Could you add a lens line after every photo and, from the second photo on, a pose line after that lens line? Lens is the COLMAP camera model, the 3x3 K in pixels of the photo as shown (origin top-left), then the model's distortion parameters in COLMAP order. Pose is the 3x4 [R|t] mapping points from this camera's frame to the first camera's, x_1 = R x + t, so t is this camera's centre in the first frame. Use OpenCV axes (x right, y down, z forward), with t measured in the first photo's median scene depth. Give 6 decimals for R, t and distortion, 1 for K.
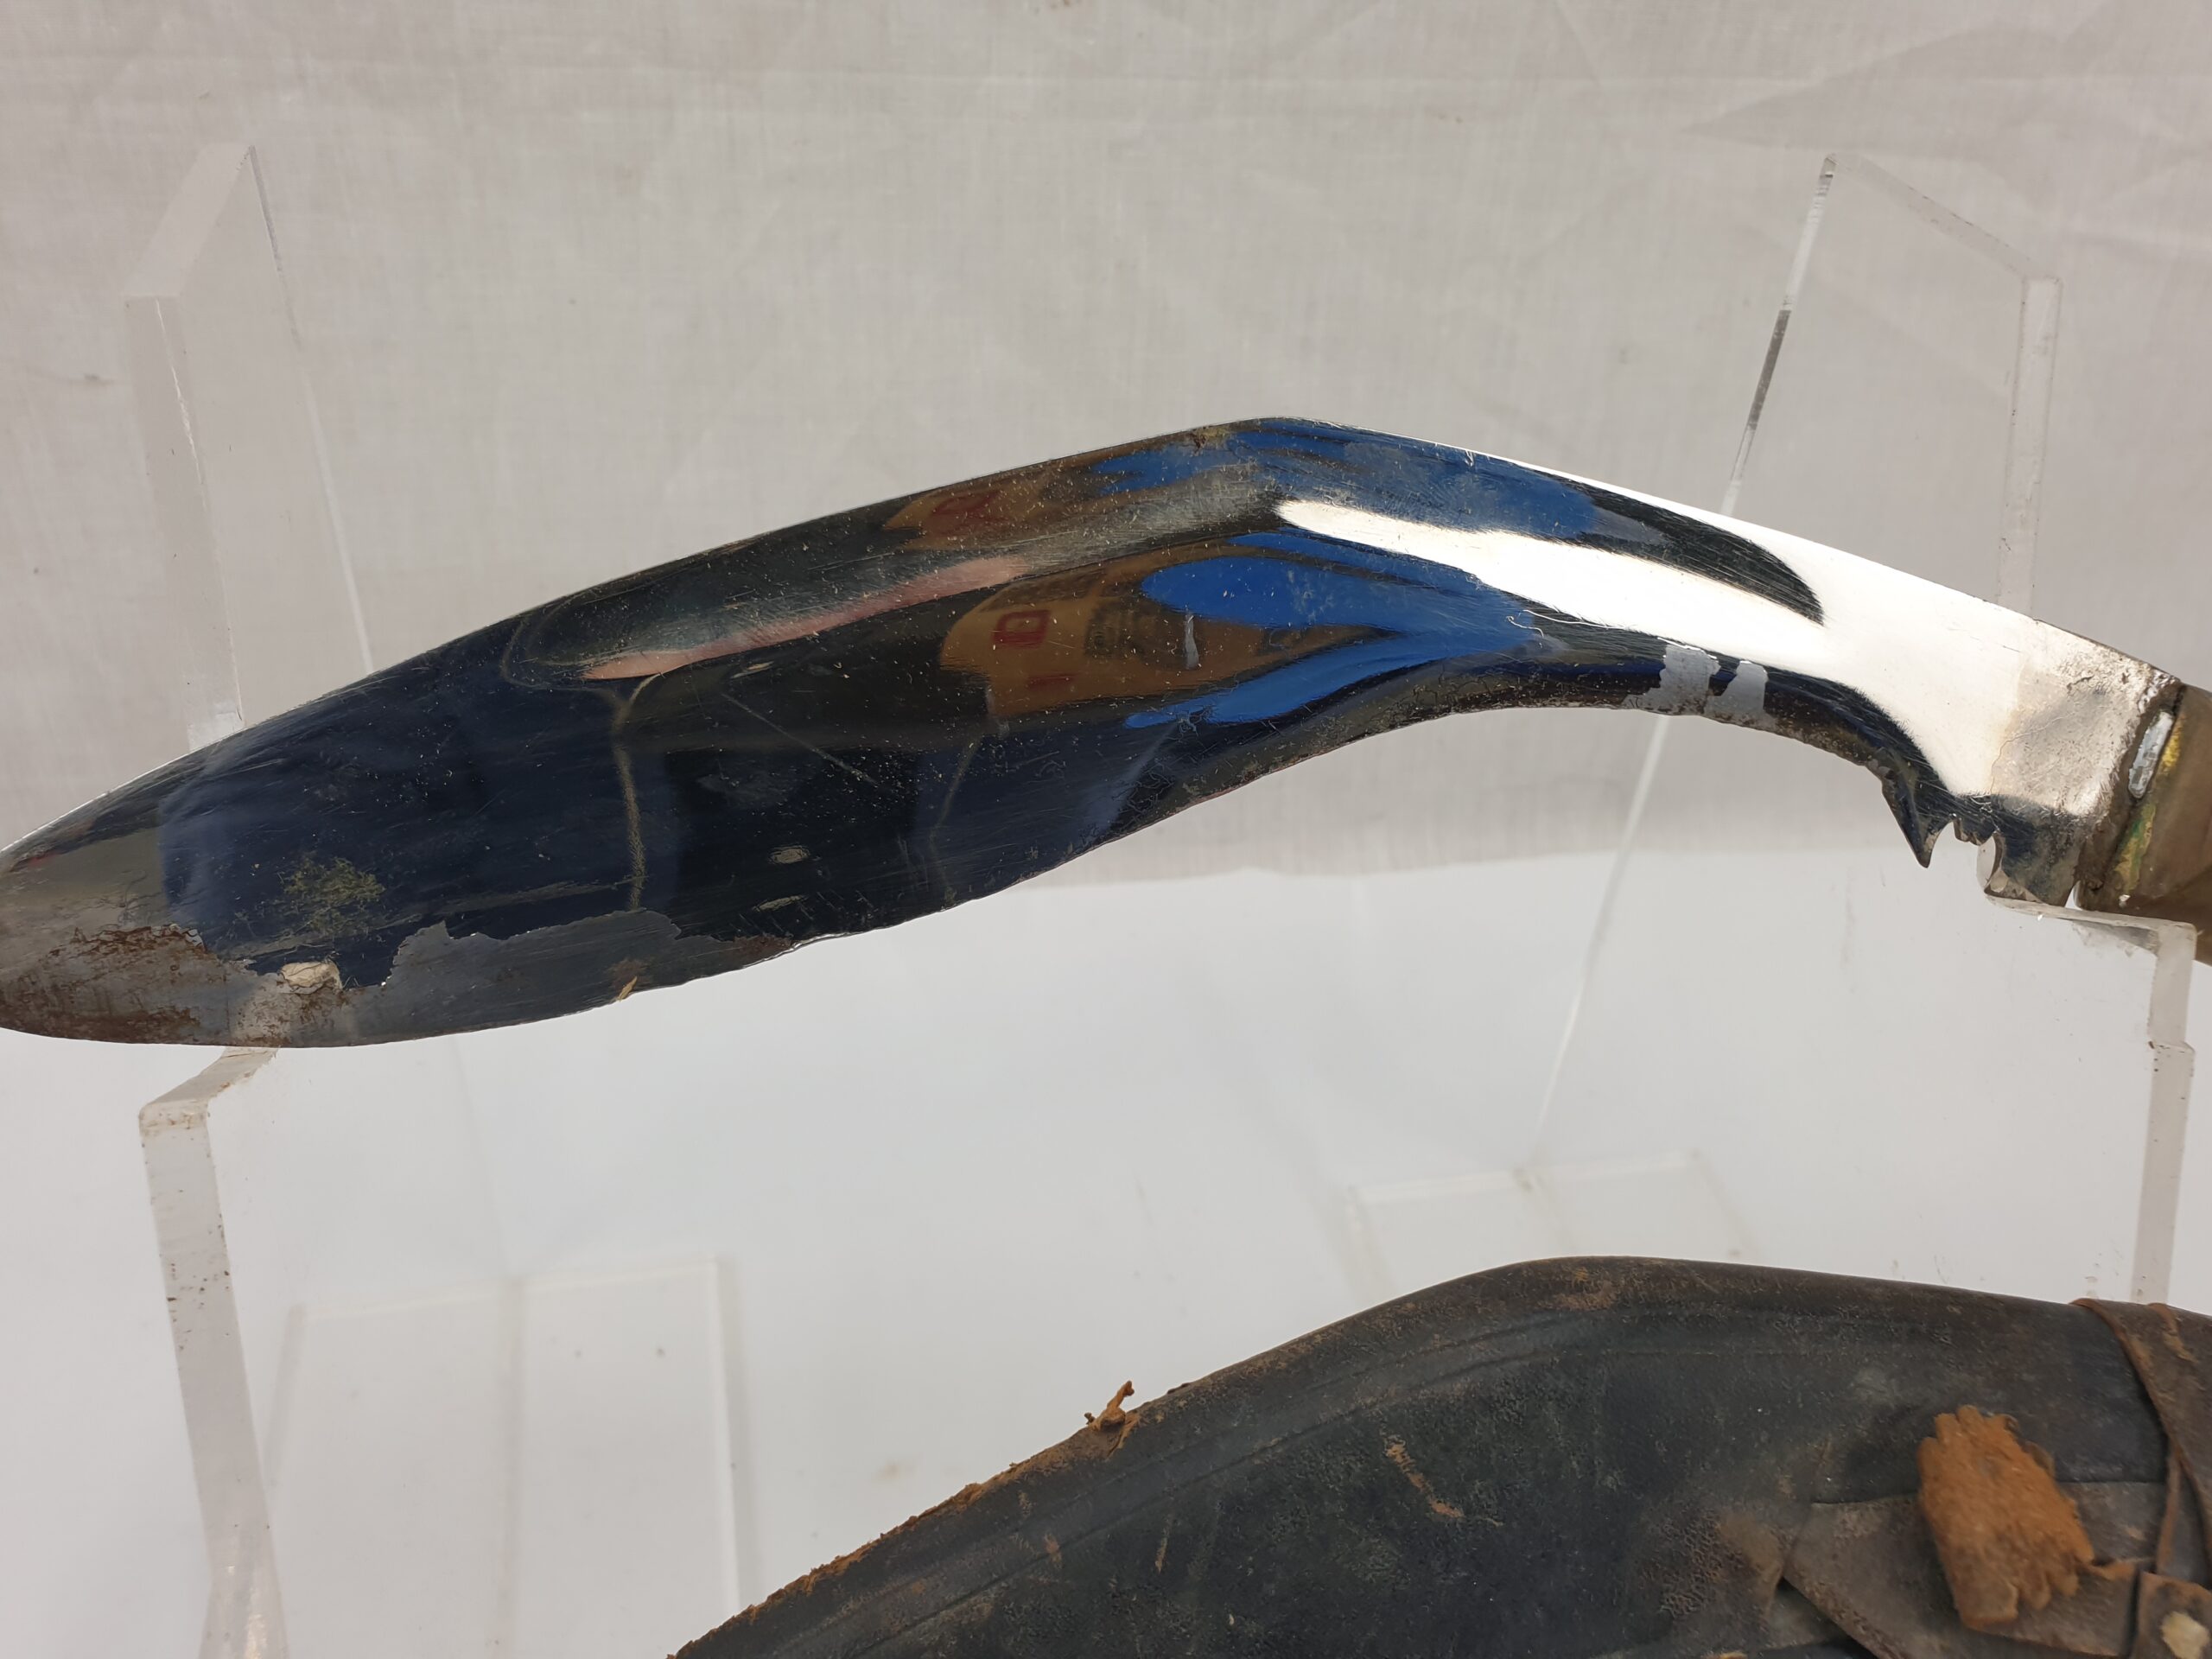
lens RADIAL K [[1784.7, 0, 1116.7], [0, 1784.7, 813.2], [0, 0, 1]] dist [0.003589, 0.000709]
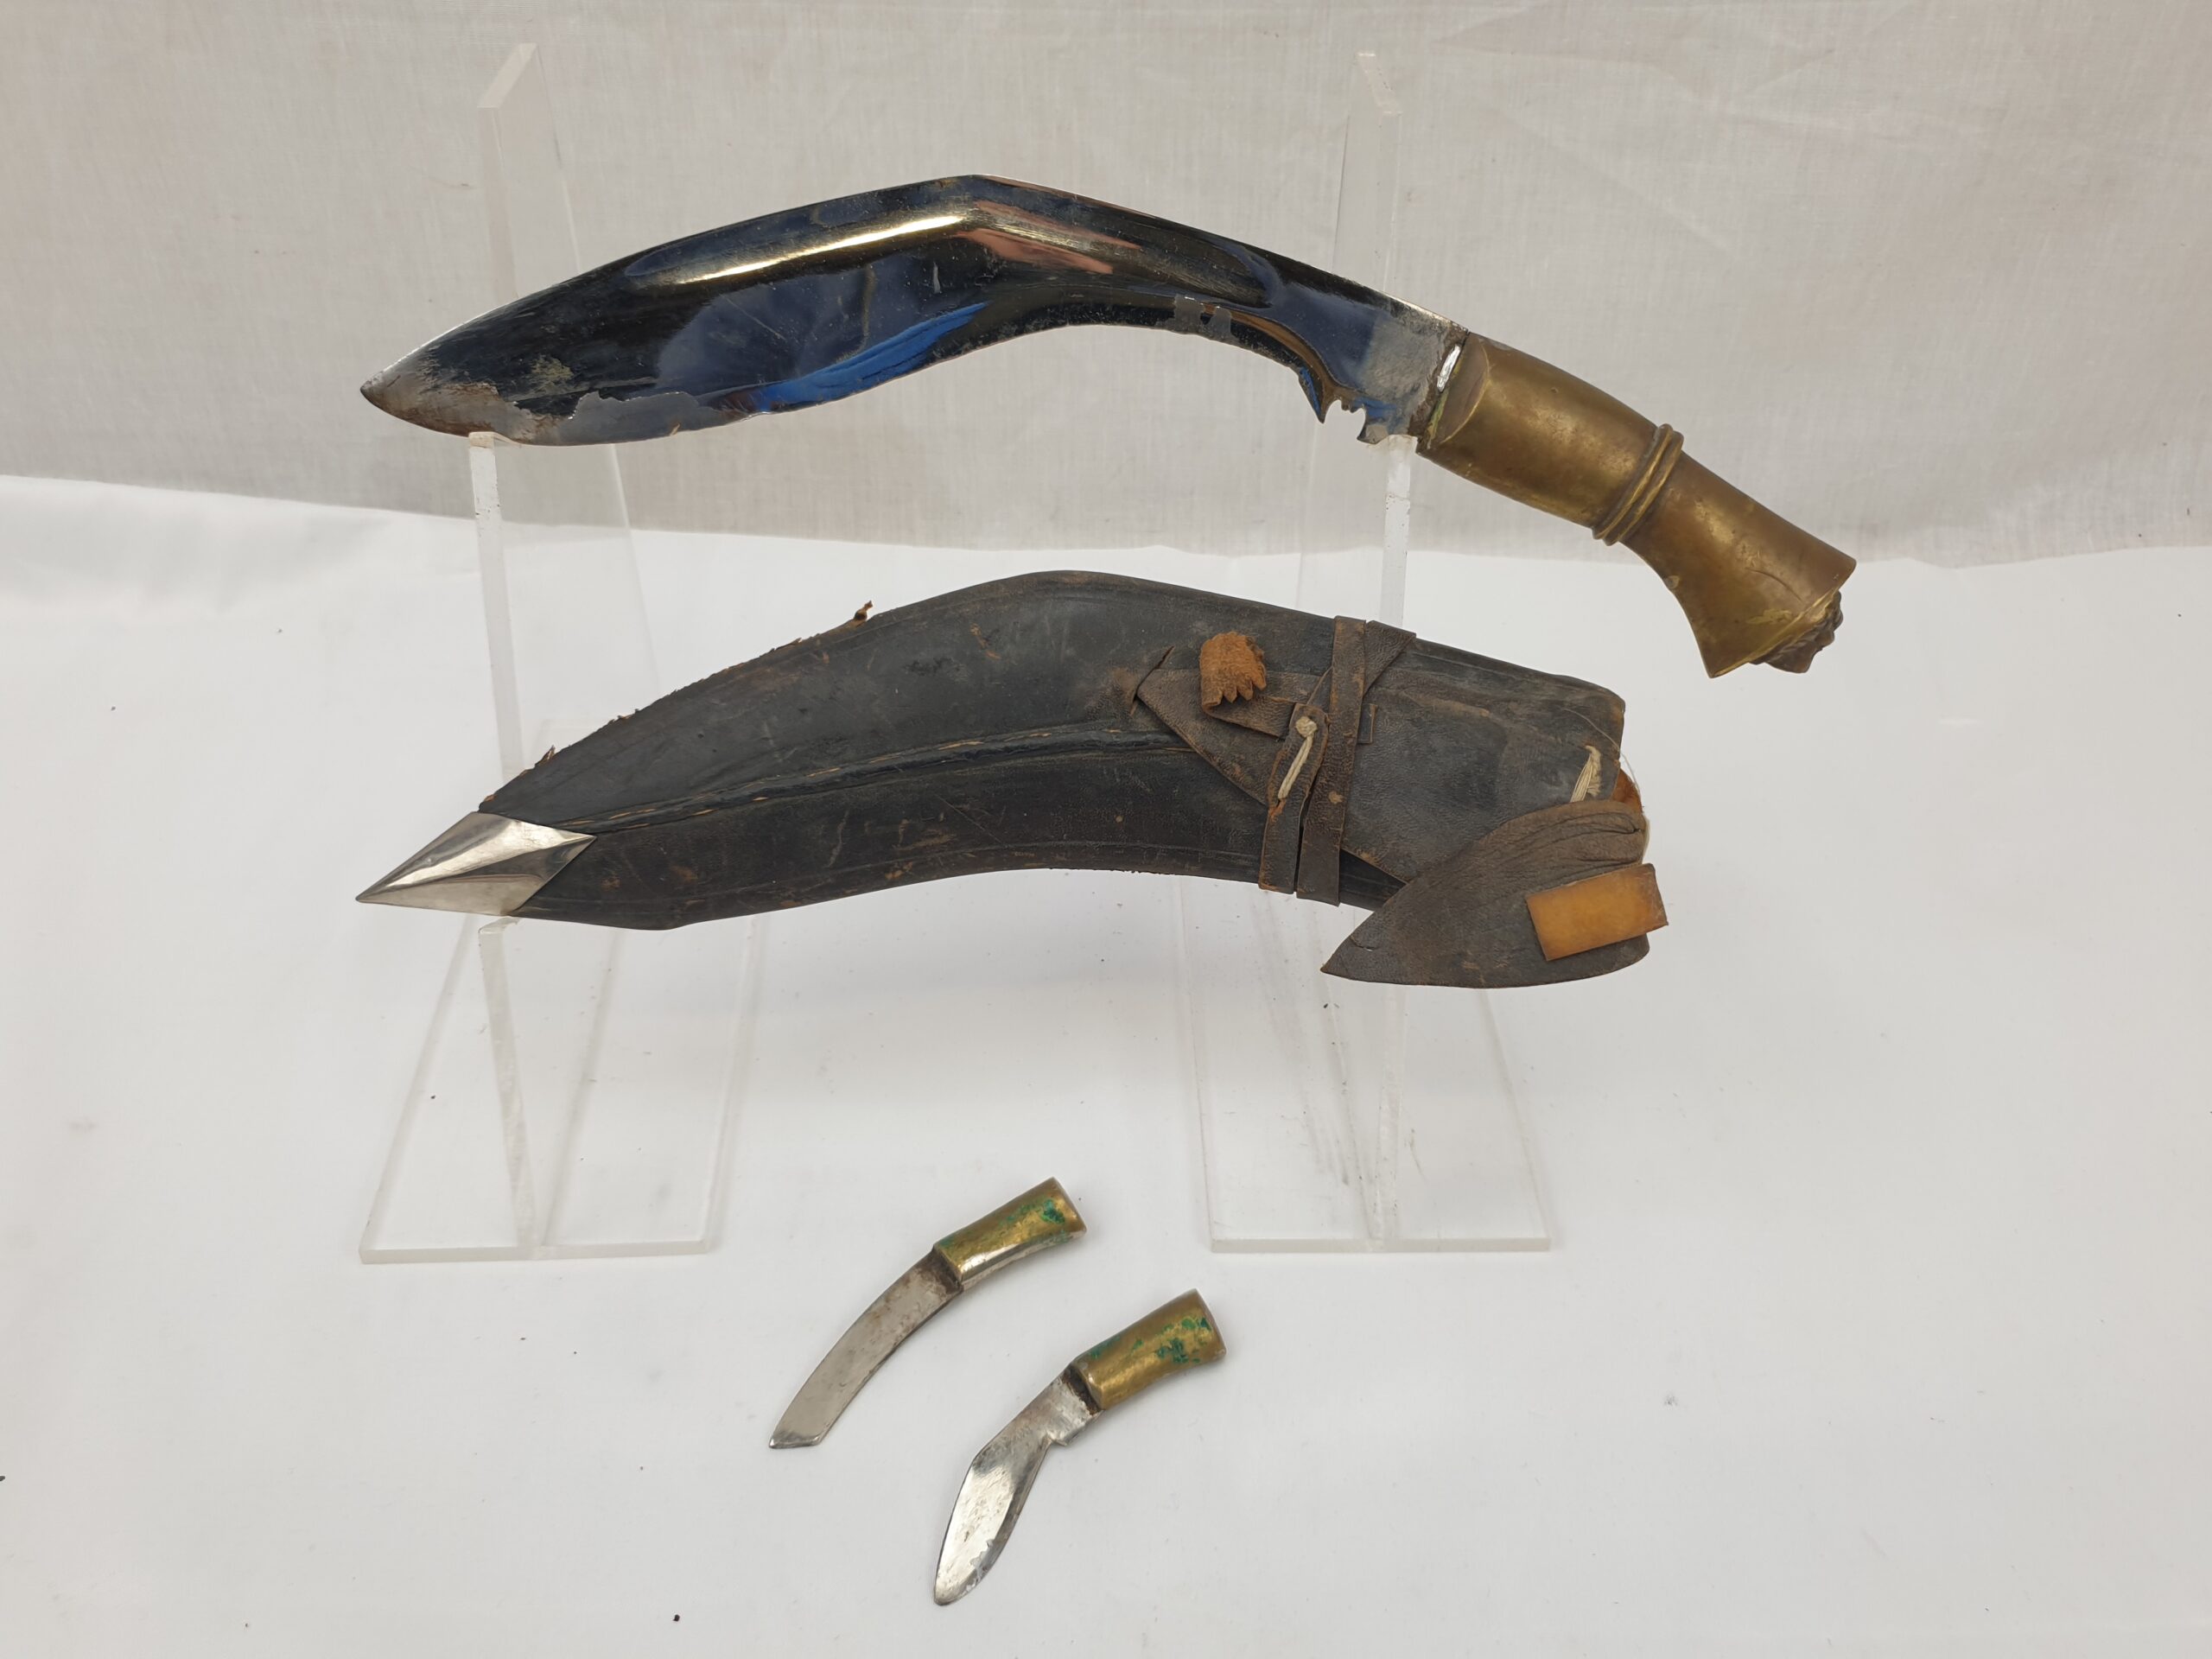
lens RADIAL K [[1784.7, 0, 1086.3], [0, 1784.7, 833.0], [0, 0, 1]] dist [0.003589, 0.000709]
pose [[0.982590, 0.076438, -0.169332, 0.616237], [-0.068568, 0.996298, 0.051857, 0.428645], [0.172669, -0.039344, 0.984194, -1.069112]]
